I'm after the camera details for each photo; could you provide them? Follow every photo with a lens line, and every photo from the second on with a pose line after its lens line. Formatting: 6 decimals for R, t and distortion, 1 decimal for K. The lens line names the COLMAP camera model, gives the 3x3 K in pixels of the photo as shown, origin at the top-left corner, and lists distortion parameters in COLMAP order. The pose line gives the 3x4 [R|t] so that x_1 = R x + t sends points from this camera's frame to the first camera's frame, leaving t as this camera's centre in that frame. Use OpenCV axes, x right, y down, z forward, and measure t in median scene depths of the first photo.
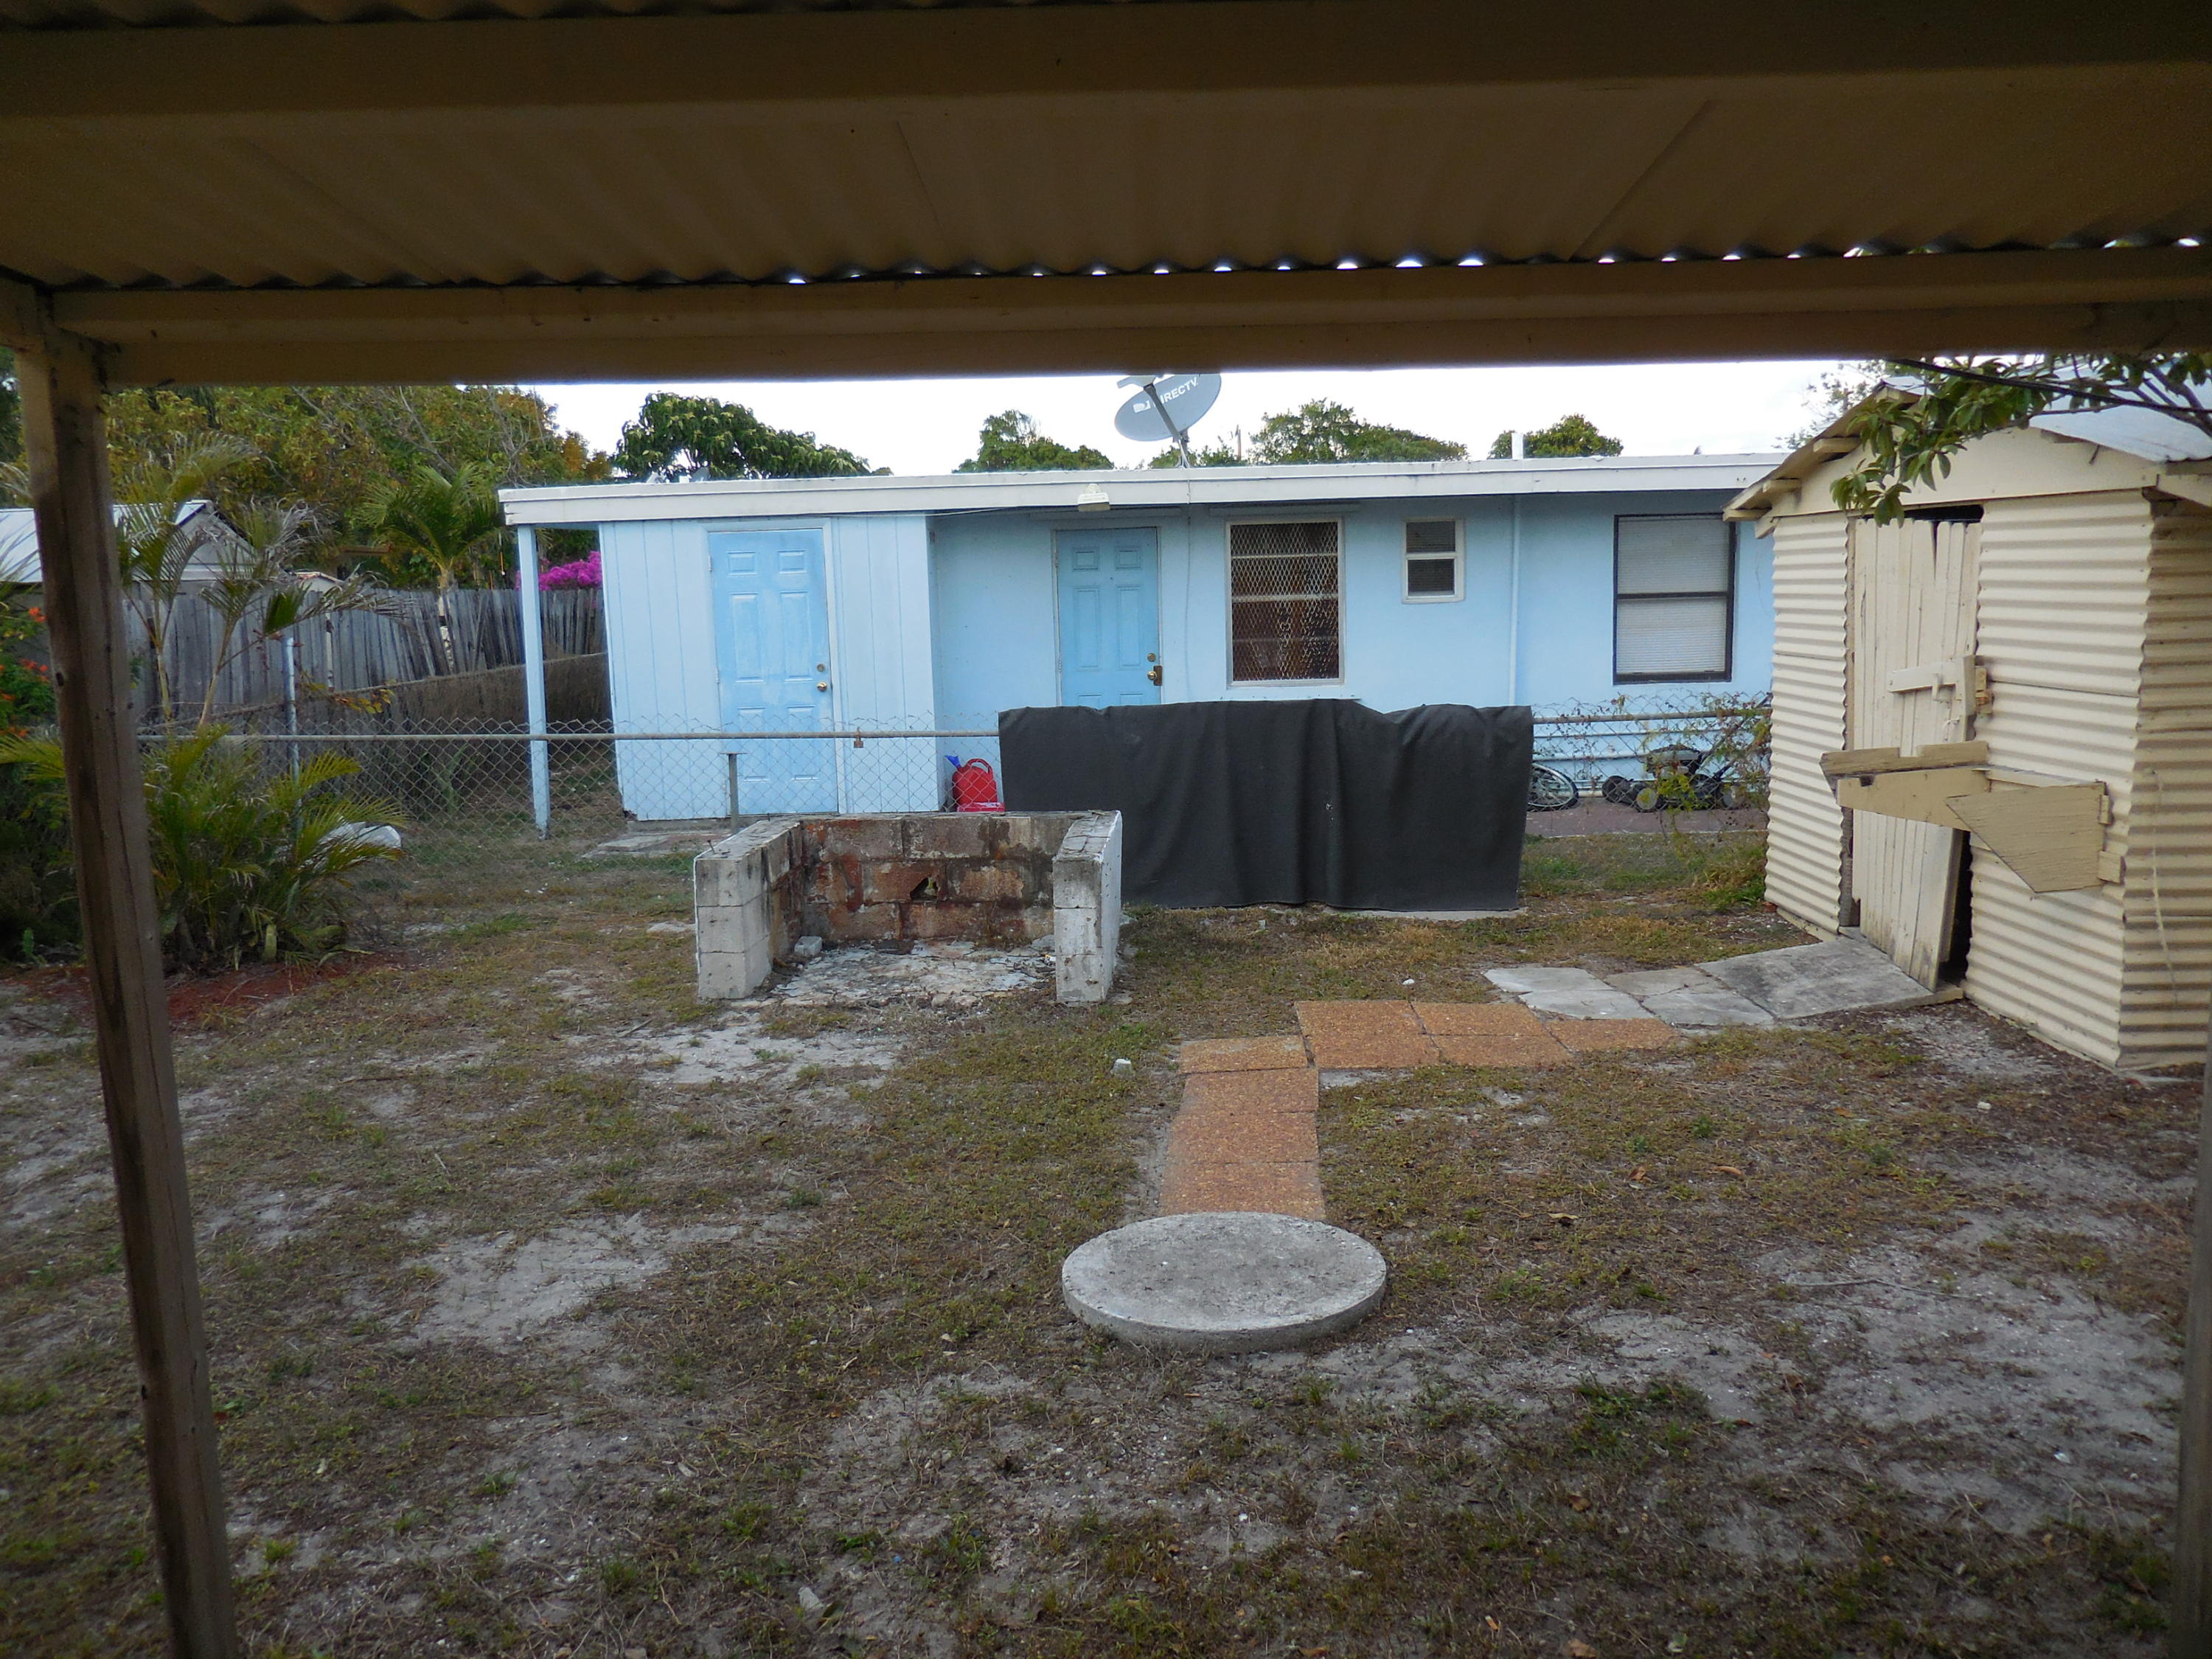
lens RADIAL K [[1682.4, 0, 1103.2], [0, 1682.4, 836.5], [0, 0, 1]] dist [-0.005740, 0.019540]
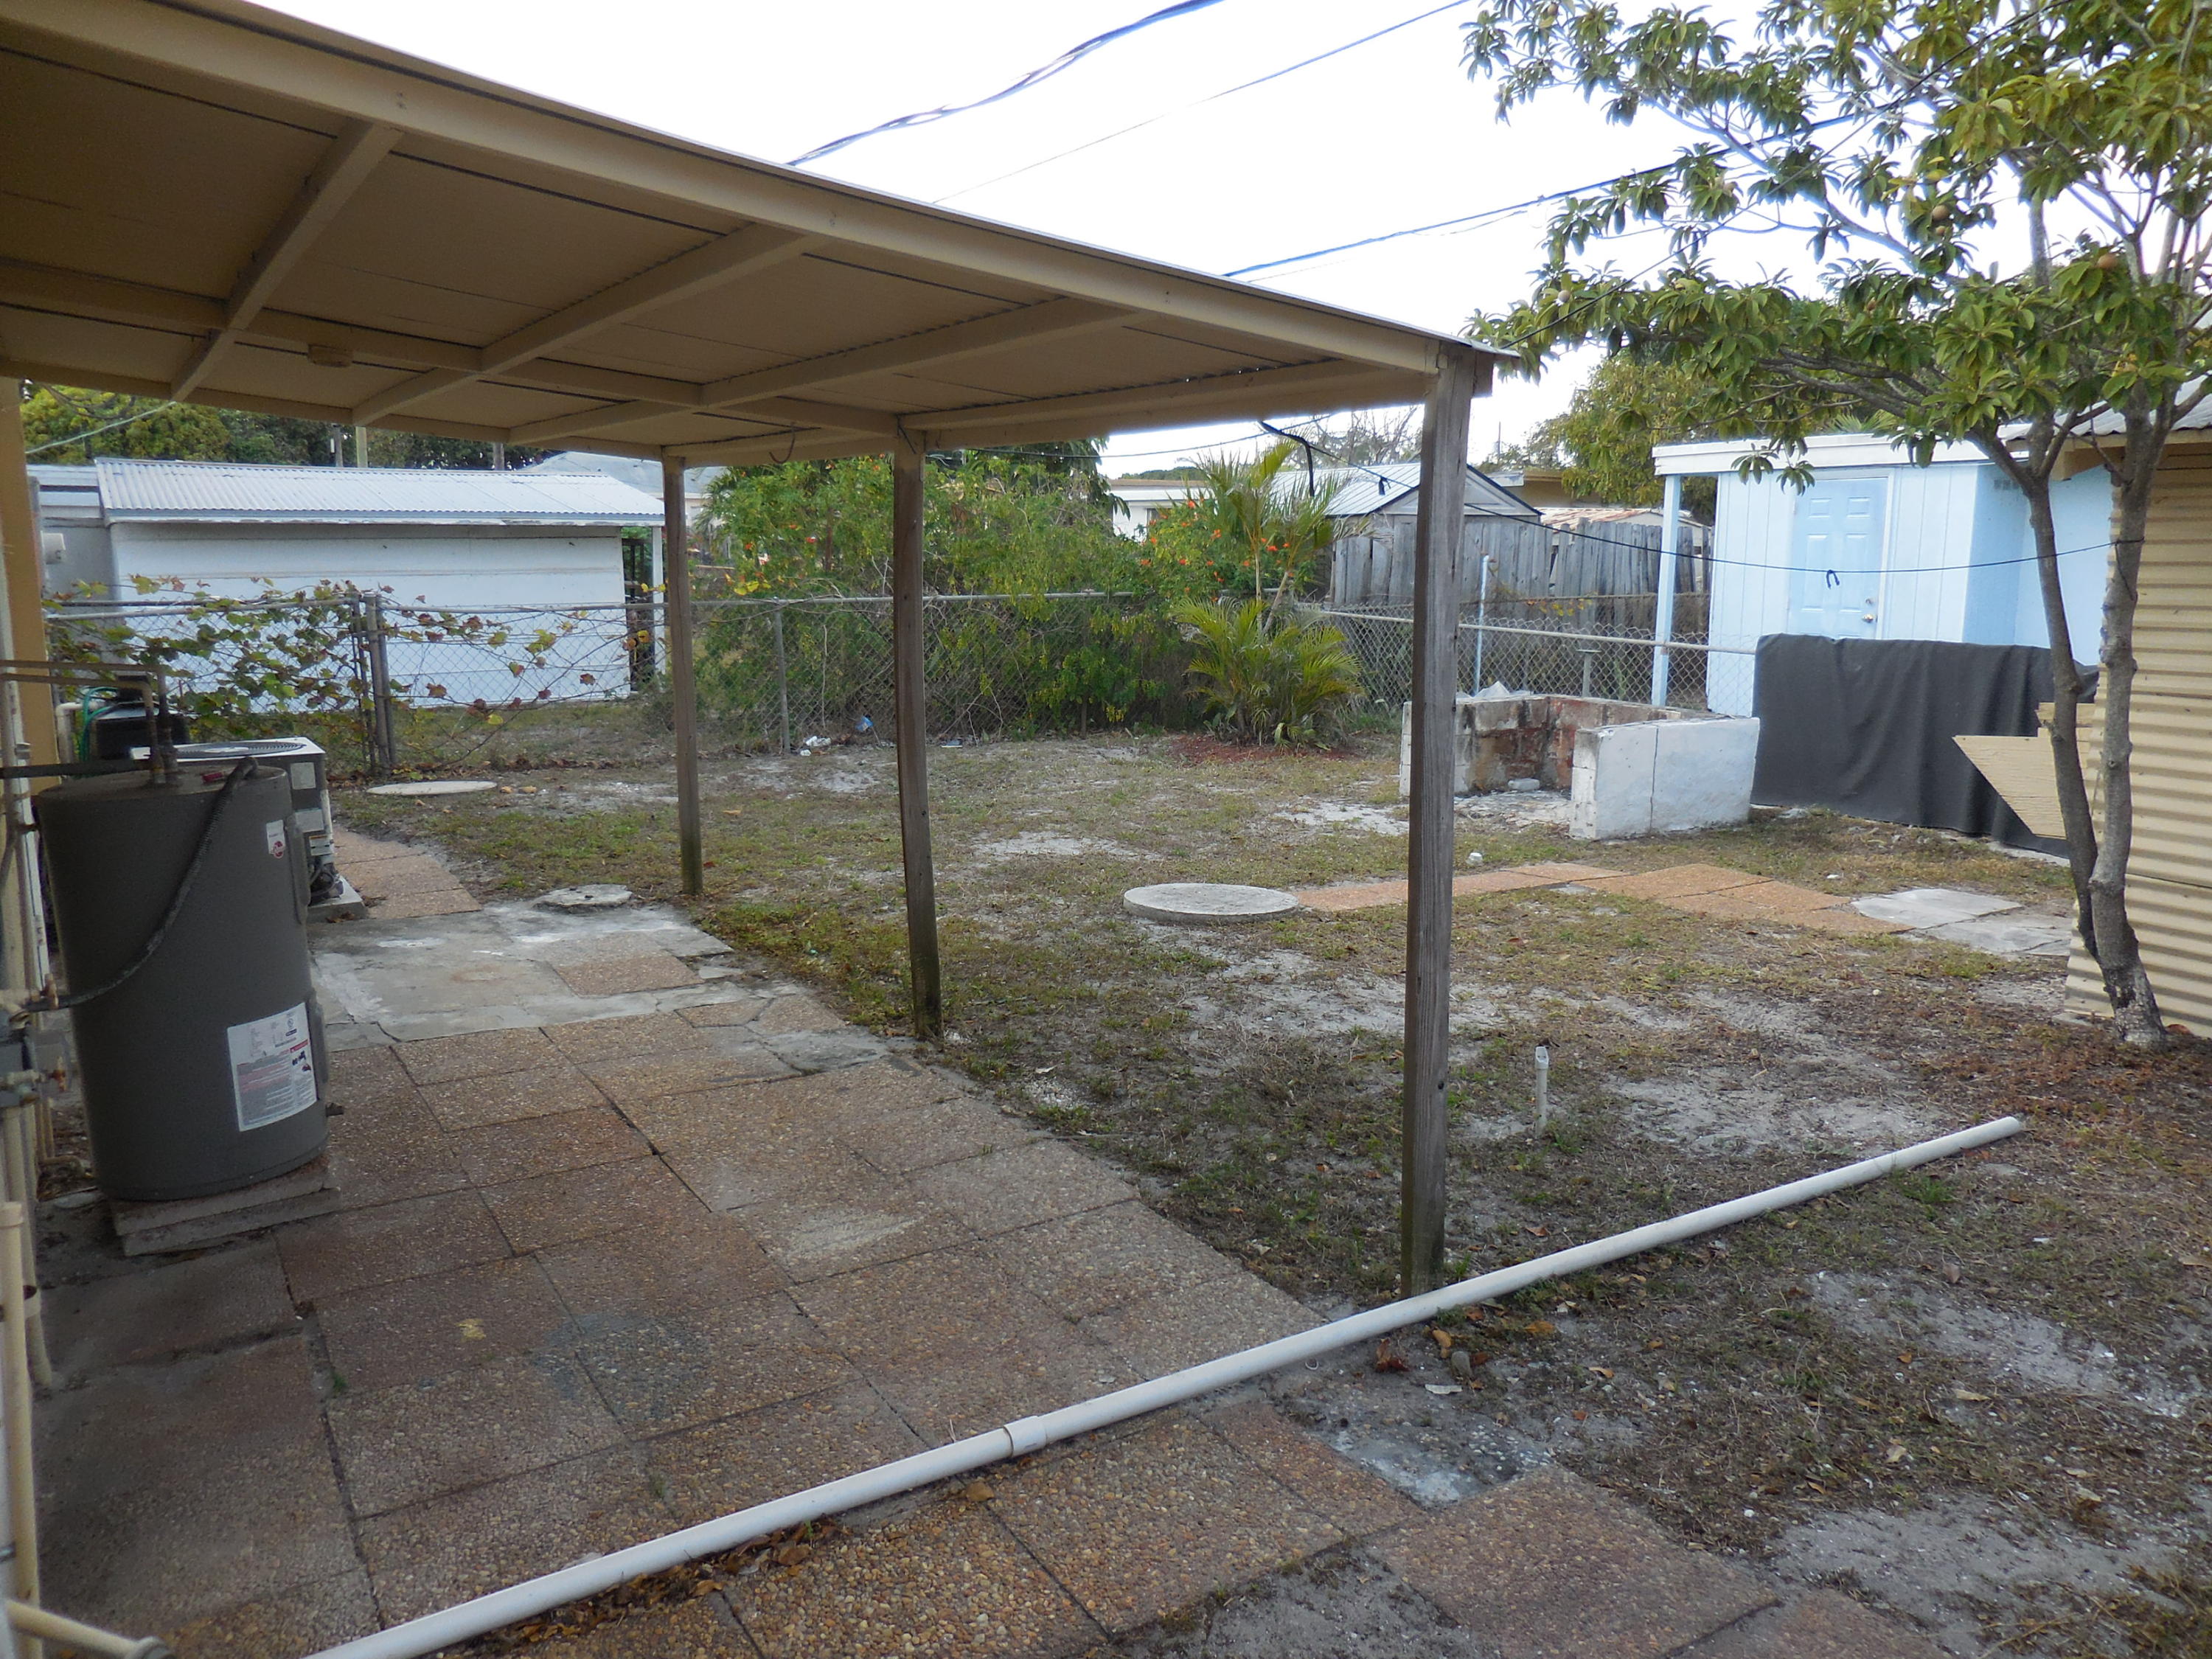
lens RADIAL K [[1682.4, 0, 1103.2], [0, 1682.4, 836.5], [0, 0, 1]] dist [-0.005740, 0.019540]
pose [[0.541400, 0.172436, -0.822893, 0.952693], [-0.138624, 0.983655, 0.114920, -0.005451], [0.829259, 0.051855, 0.556454, -0.086055]]
